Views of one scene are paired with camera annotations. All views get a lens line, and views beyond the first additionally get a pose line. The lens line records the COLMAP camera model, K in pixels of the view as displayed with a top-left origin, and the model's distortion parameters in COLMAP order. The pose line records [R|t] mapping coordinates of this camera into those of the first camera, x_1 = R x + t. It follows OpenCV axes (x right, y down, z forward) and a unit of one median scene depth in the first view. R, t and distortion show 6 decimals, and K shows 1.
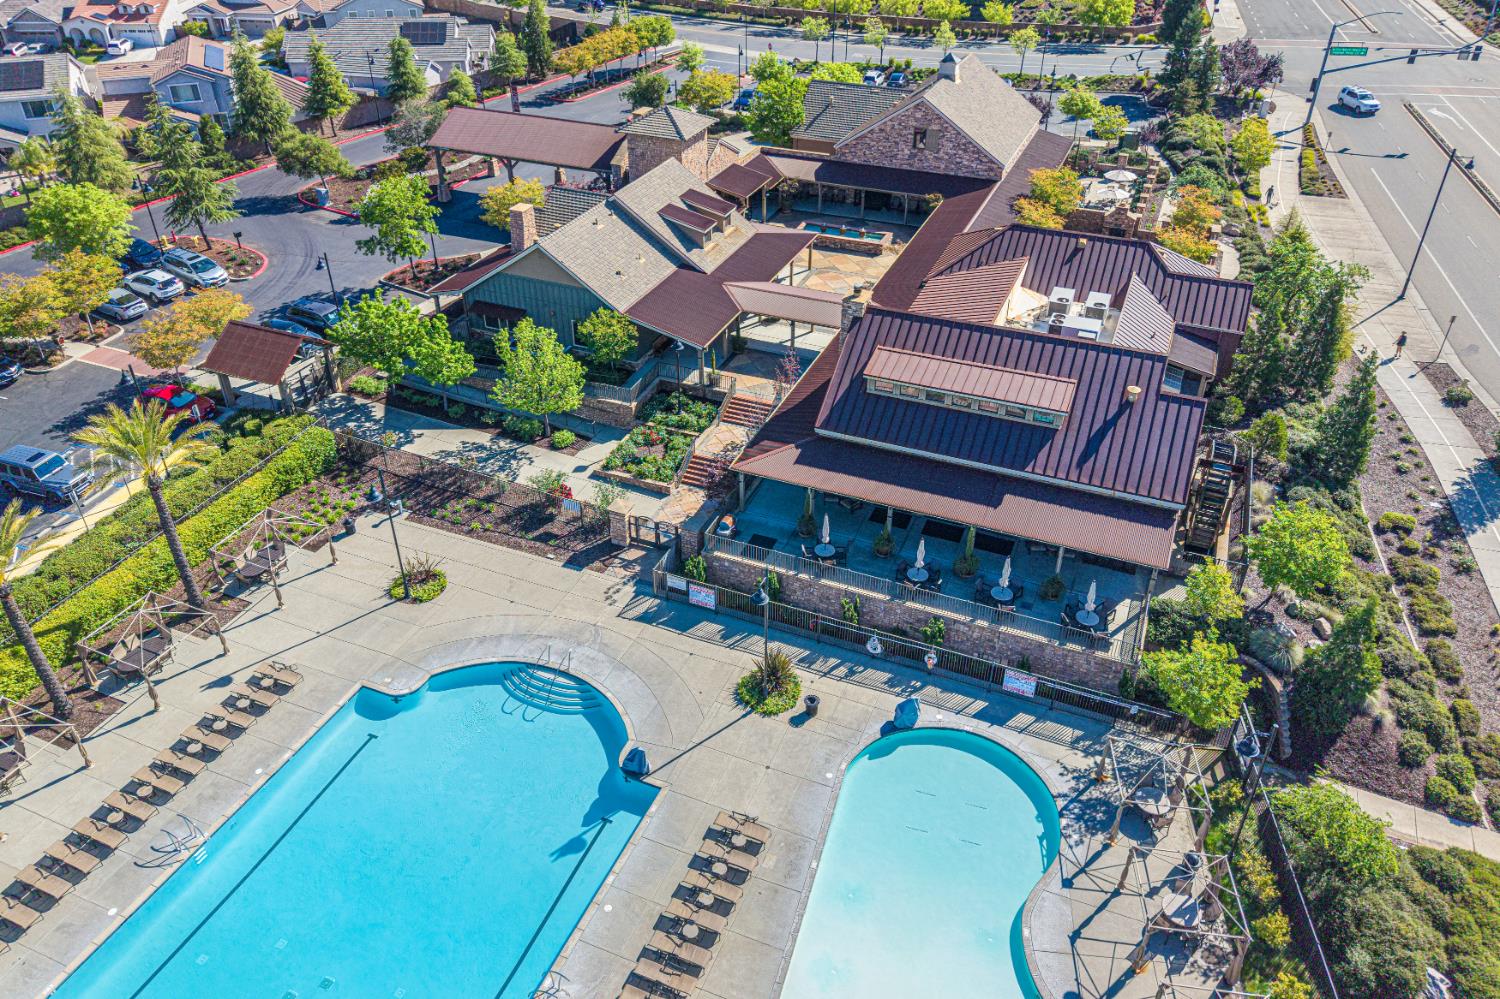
lens RADIAL K [[1080.8, 0, 722.0], [0, 1080.8, 500.2], [0, 0, 1]] dist [0.060268, -0.052676]
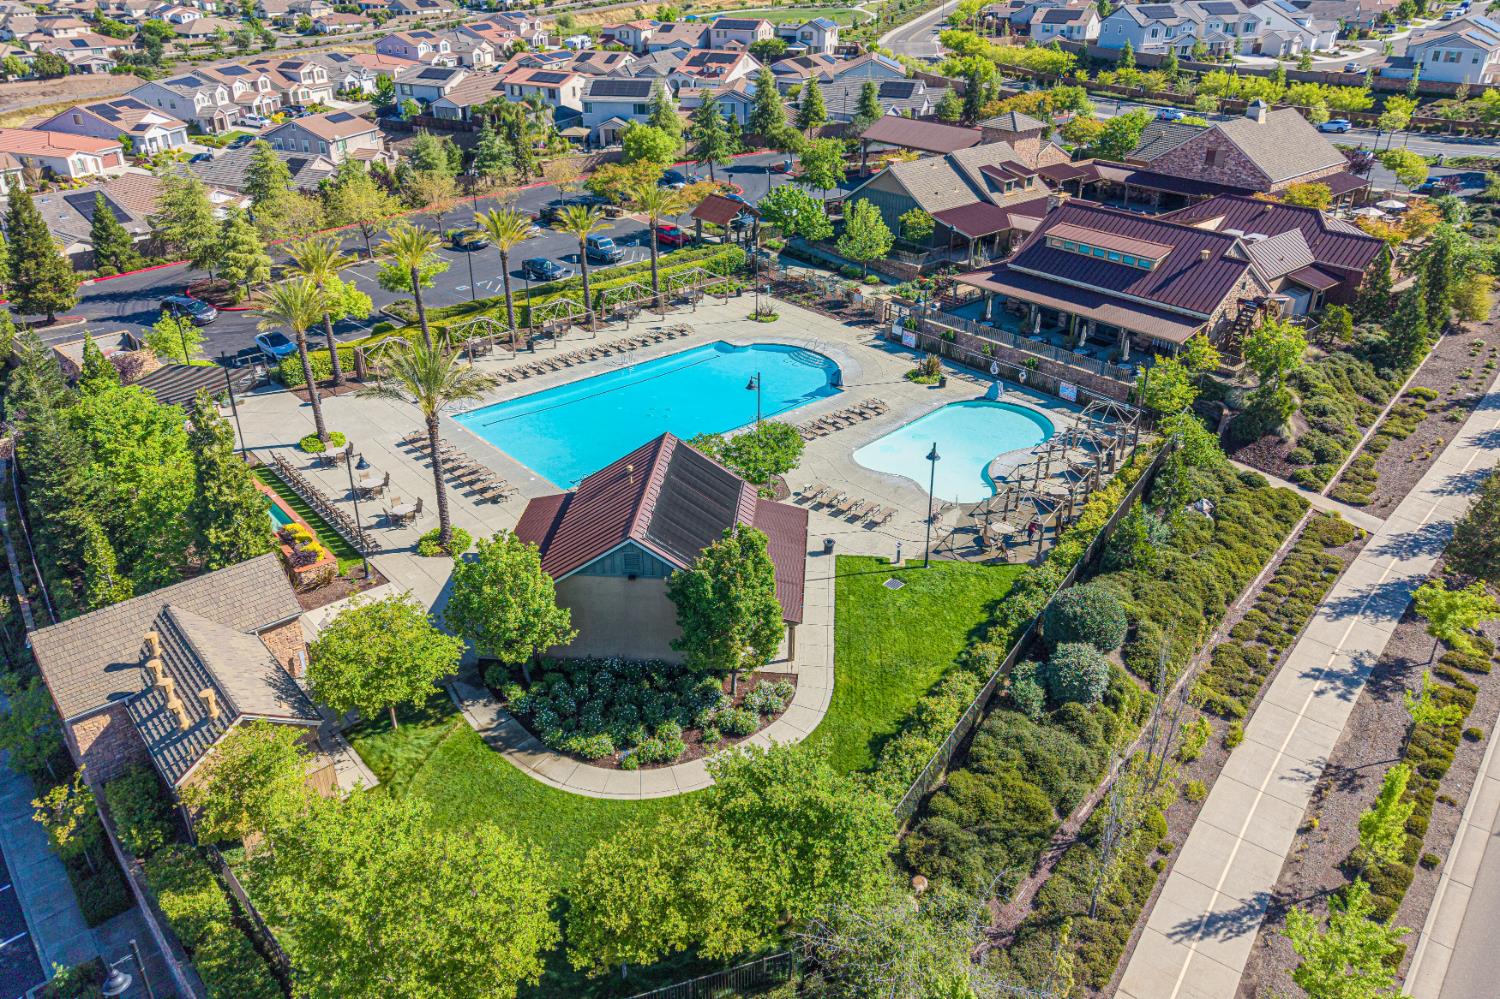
lens RADIAL K [[1080.8, 0, 722.0], [0, 1080.8, 500.2], [0, 0, 1]] dist [0.060268, -0.052676]
pose [[0.896106, 0.211619, -0.390144, 0.366844], [-0.251848, 0.966239, -0.054359, 0.420288], [0.365469, 0.146968, 0.919148, -0.544533]]
